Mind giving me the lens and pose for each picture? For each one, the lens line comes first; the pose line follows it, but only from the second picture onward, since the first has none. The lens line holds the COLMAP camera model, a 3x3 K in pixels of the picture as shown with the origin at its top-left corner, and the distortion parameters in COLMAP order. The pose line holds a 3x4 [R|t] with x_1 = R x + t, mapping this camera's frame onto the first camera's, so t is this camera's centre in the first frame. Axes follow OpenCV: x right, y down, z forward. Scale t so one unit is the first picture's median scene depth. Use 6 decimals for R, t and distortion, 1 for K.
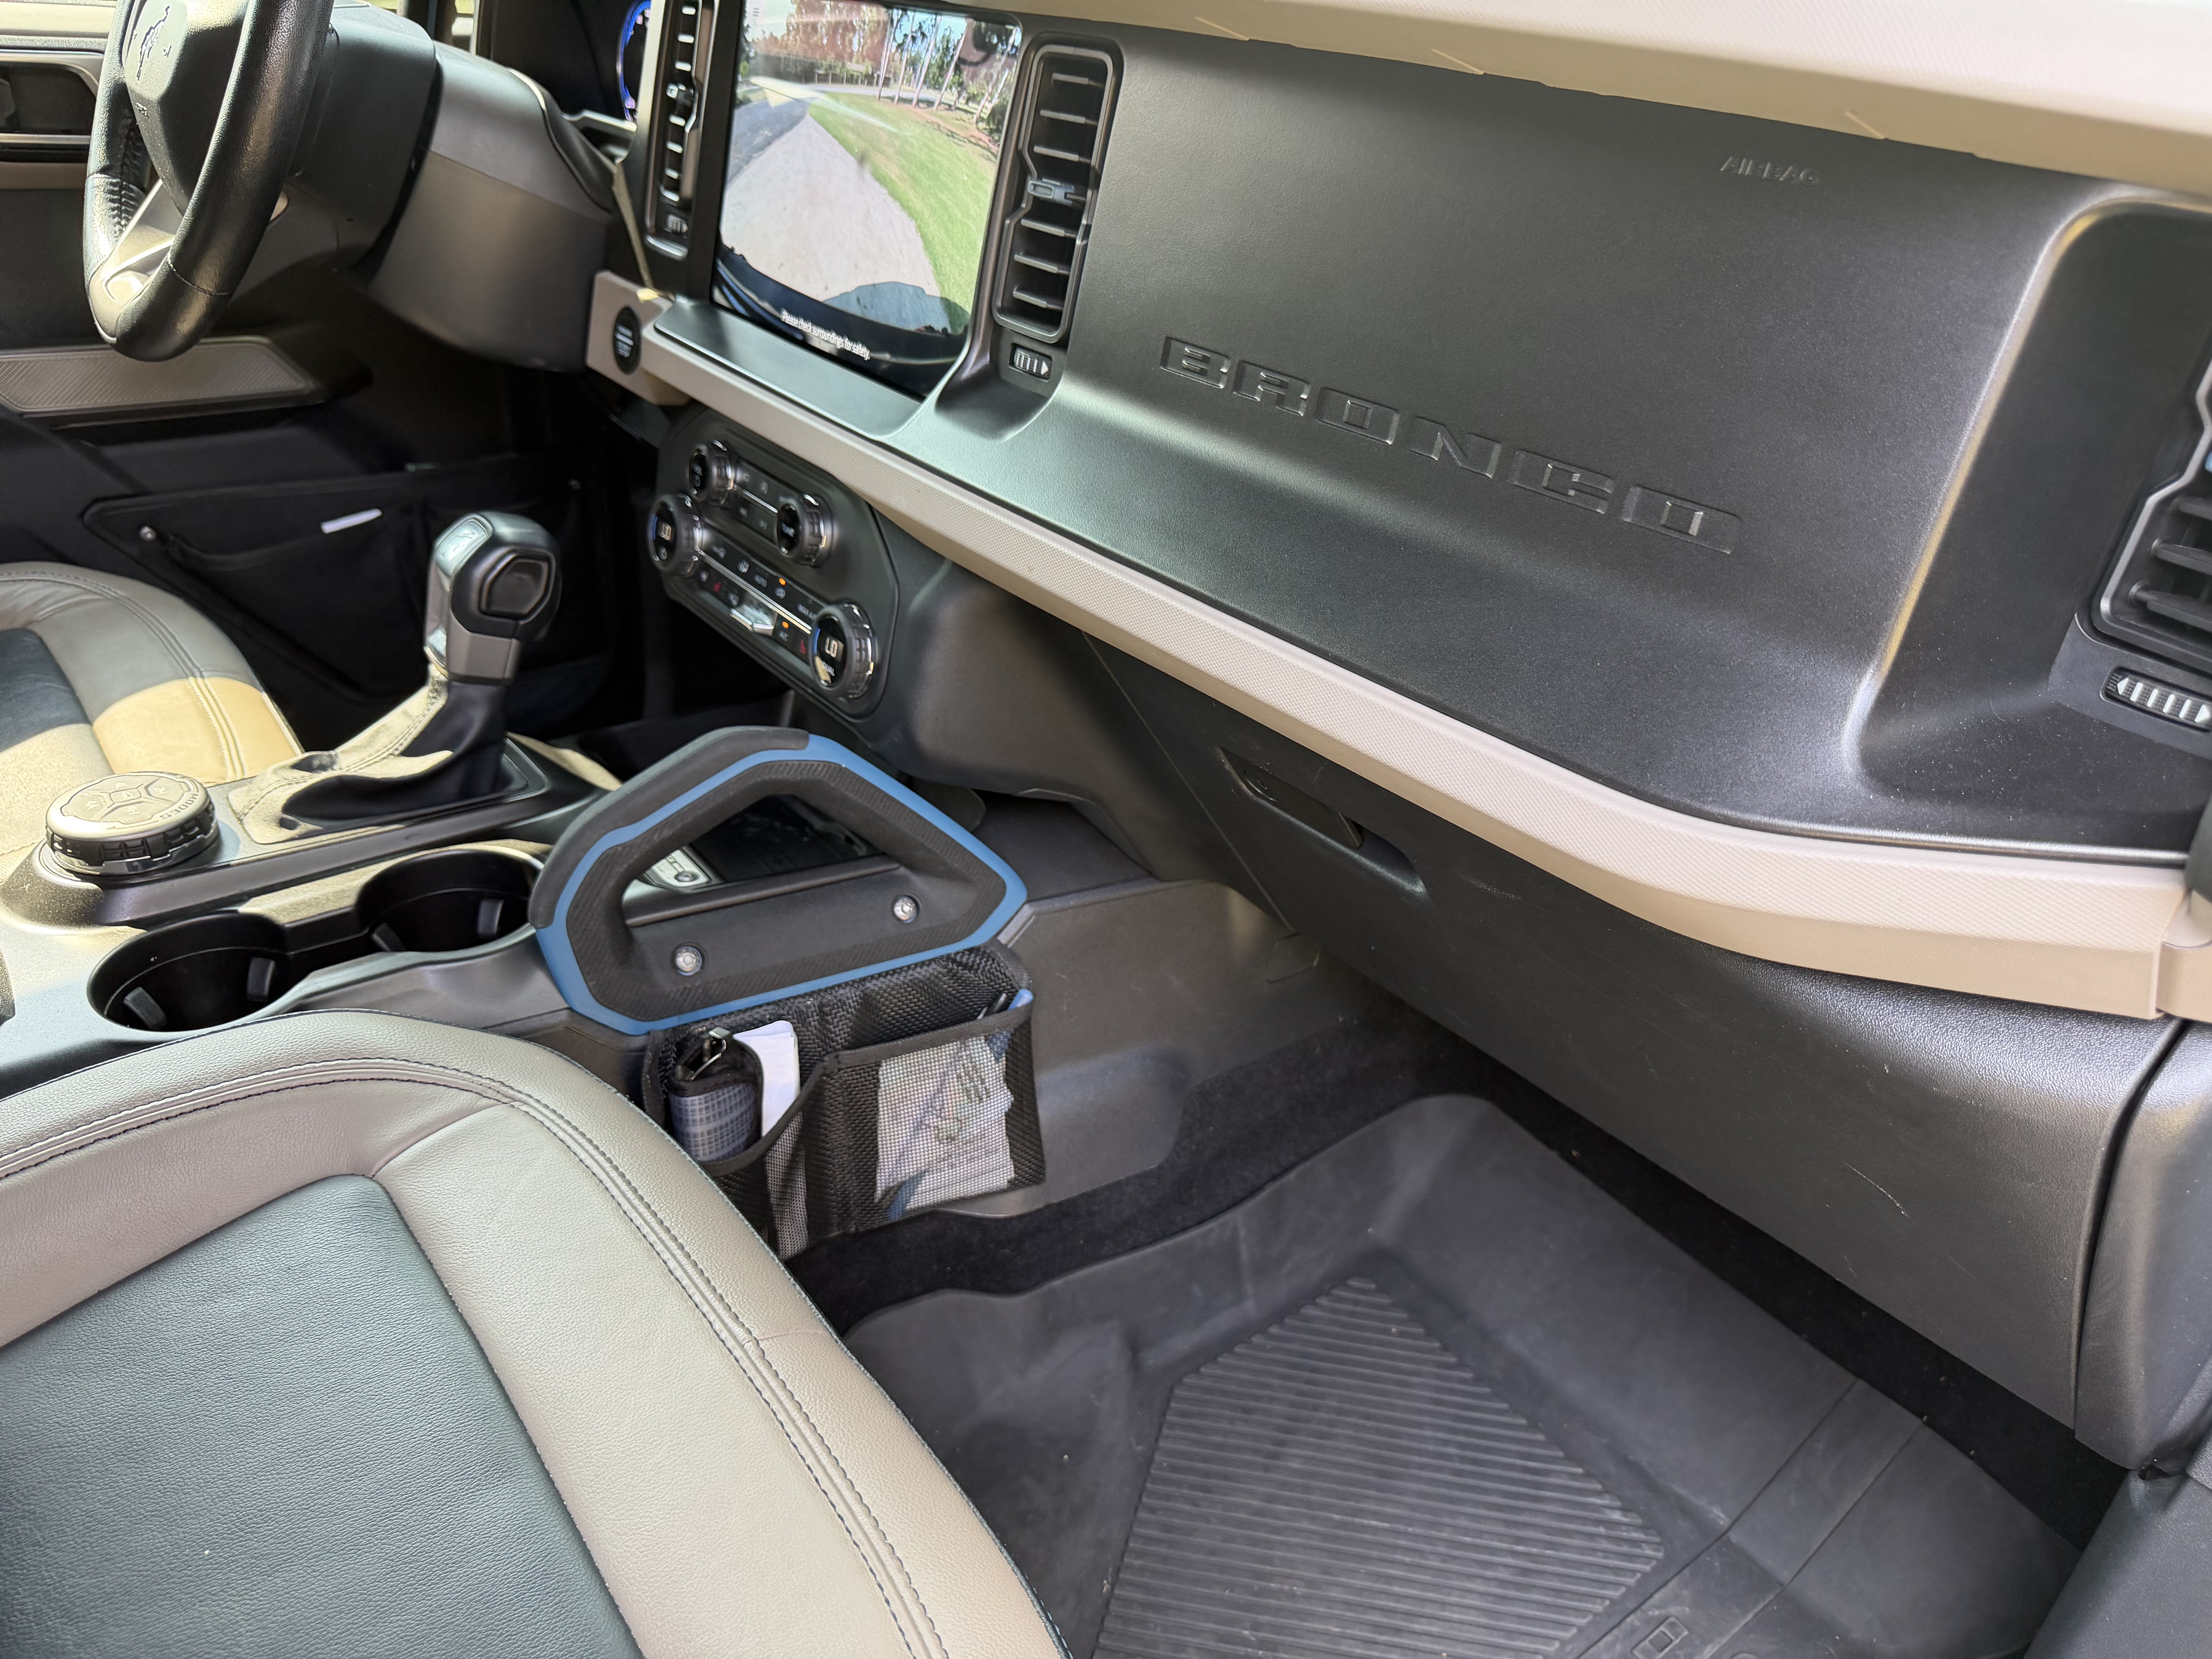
lens RADIAL K [[1674.1, 0, 1106.3], [0, 1674.1, 782.6], [0, 0, 1]] dist [-0.000877, 0.006643]
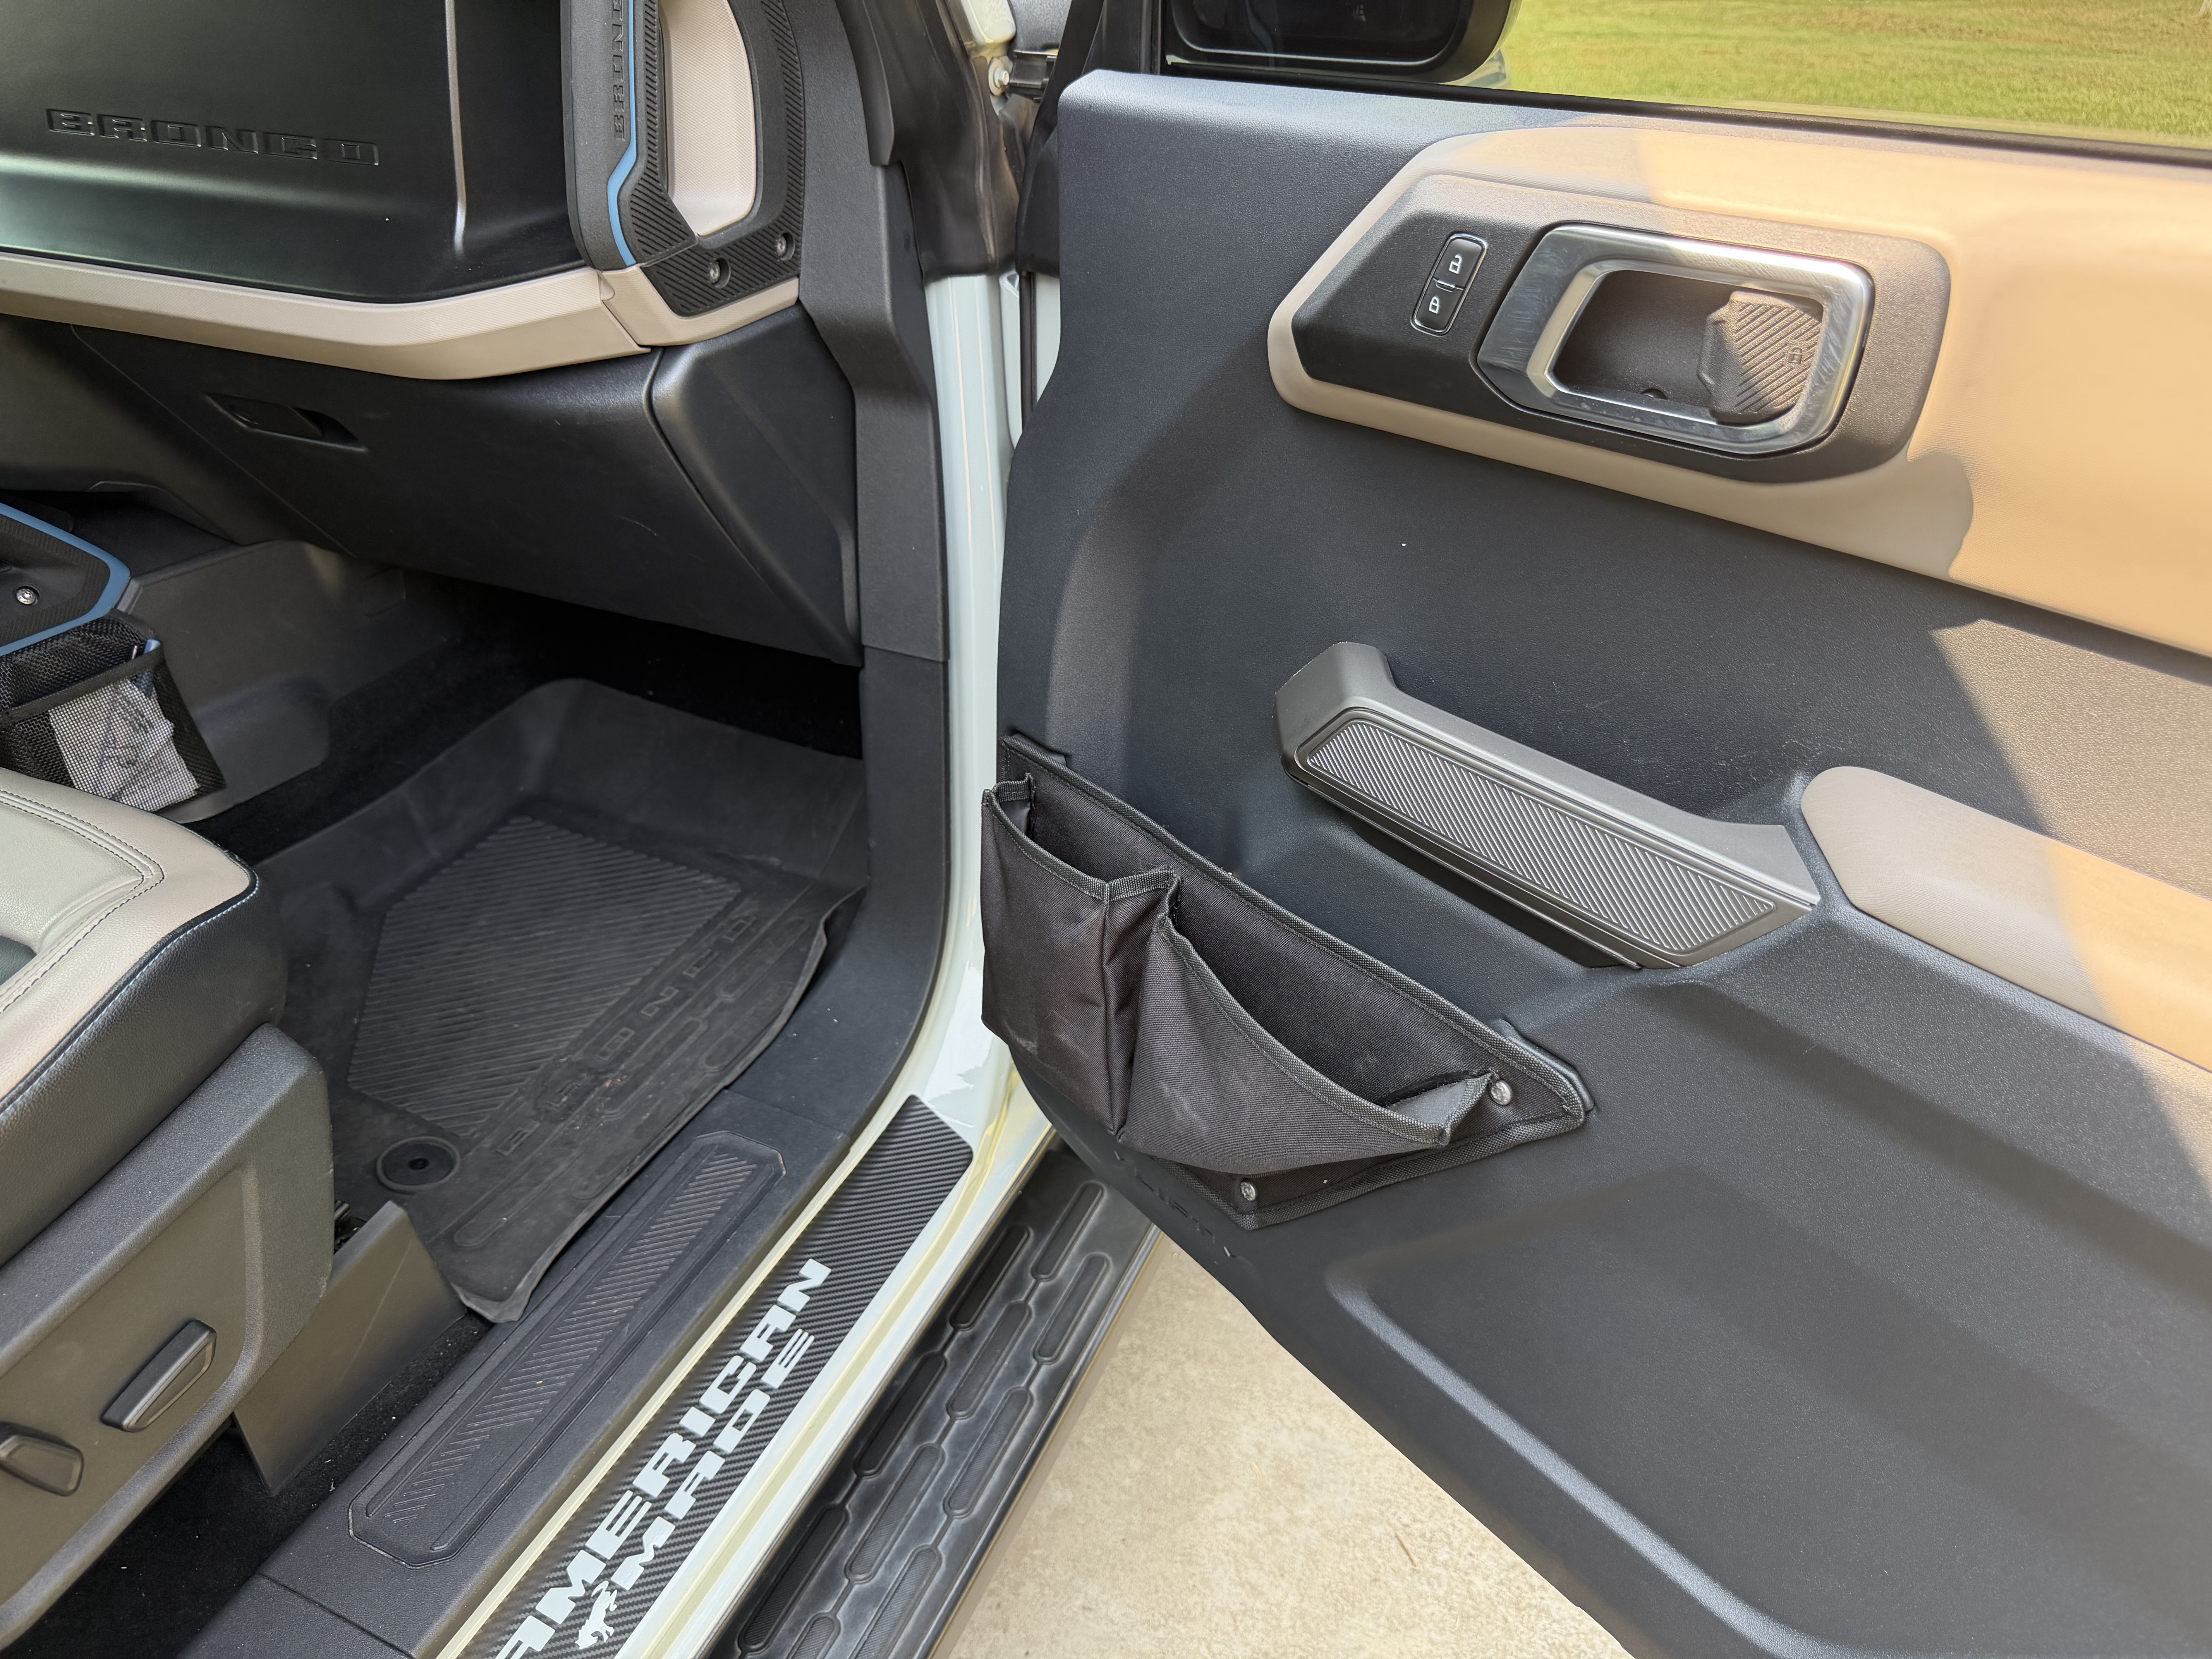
lens RADIAL K [[1674.1, 0, 1106.3], [0, 1674.1, 782.6], [0, 0, 1]] dist [-0.000877, 0.006643]
pose [[0.876105, -0.301364, 0.376324, 0.077404], [0.260449, 0.952704, 0.156594, 0.208966], [-0.405717, -0.039179, 0.913159, -0.512608]]
